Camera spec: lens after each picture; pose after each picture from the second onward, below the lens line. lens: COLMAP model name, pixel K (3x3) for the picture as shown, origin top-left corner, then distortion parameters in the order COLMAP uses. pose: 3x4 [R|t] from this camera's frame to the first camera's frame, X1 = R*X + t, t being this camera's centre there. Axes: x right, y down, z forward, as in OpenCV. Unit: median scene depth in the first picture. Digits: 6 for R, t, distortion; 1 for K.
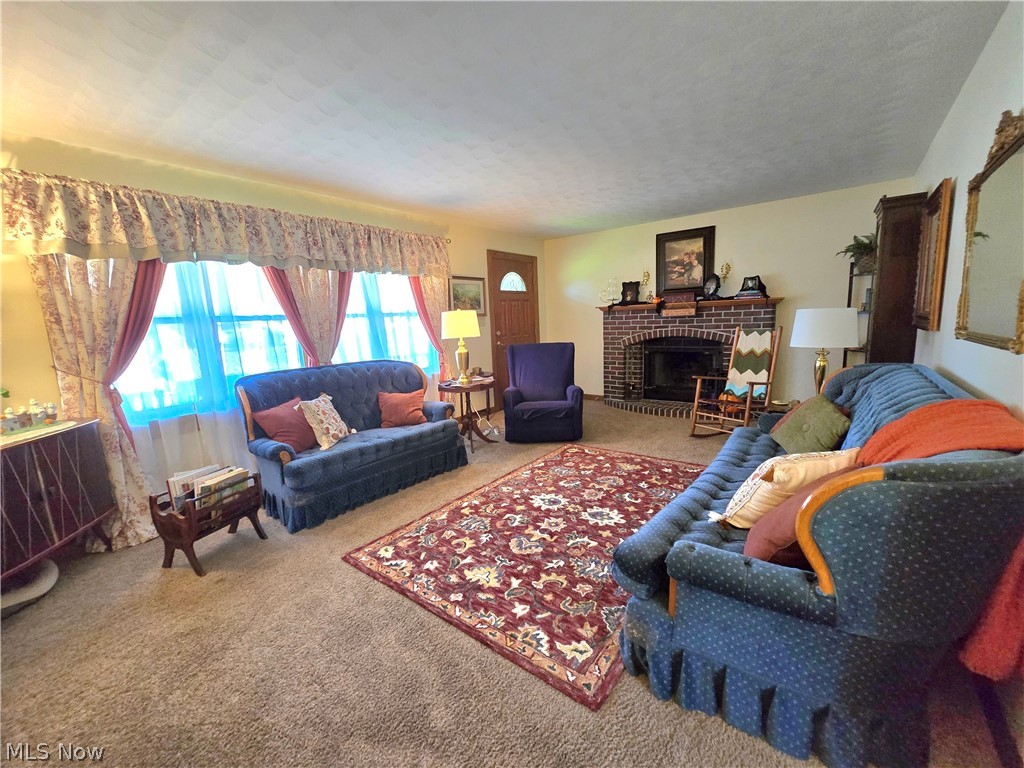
lens RADIAL K [[424.4, 0, 515.9], [0, 424.4, 385.2], [0, 0, 1]] dist [-0.004862, -0.000215]
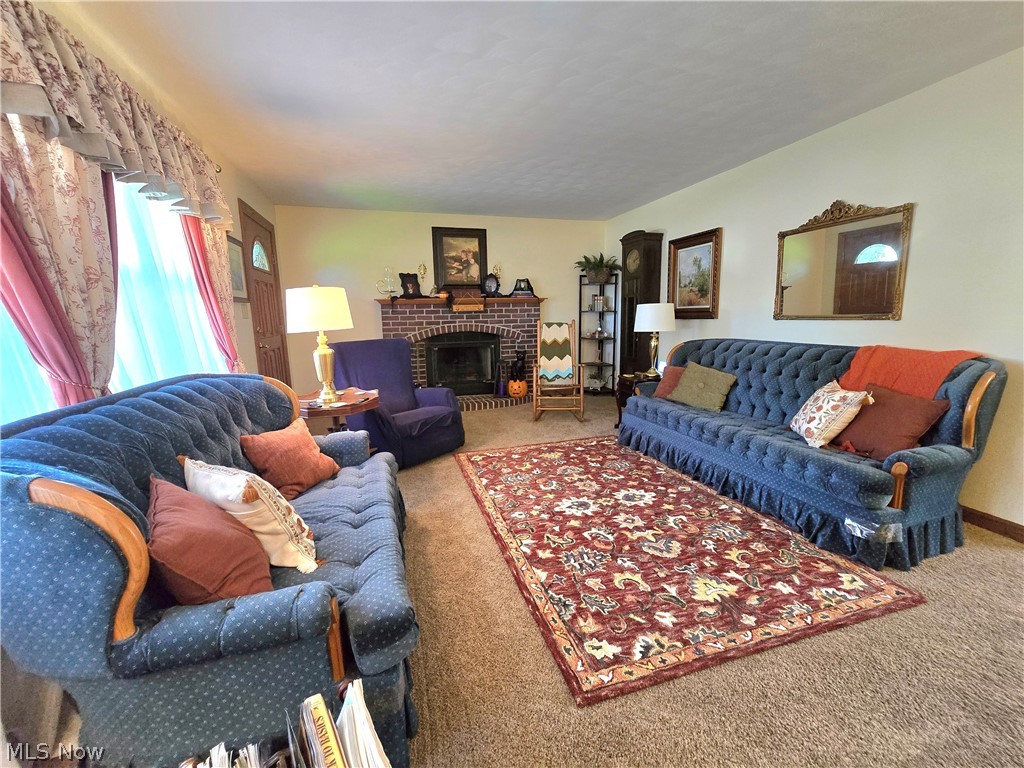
lens RADIAL K [[422.1, 0, 510.9], [0, 422.1, 385.3], [0, 0, 1]] dist [-0.006383, 0.000283]
pose [[0.575310, -0.108167, 0.810752, -0.434506], [0.121509, 0.991521, 0.046062, -0.022251], [-0.808860, 0.072013, 0.583575, 0.363372]]
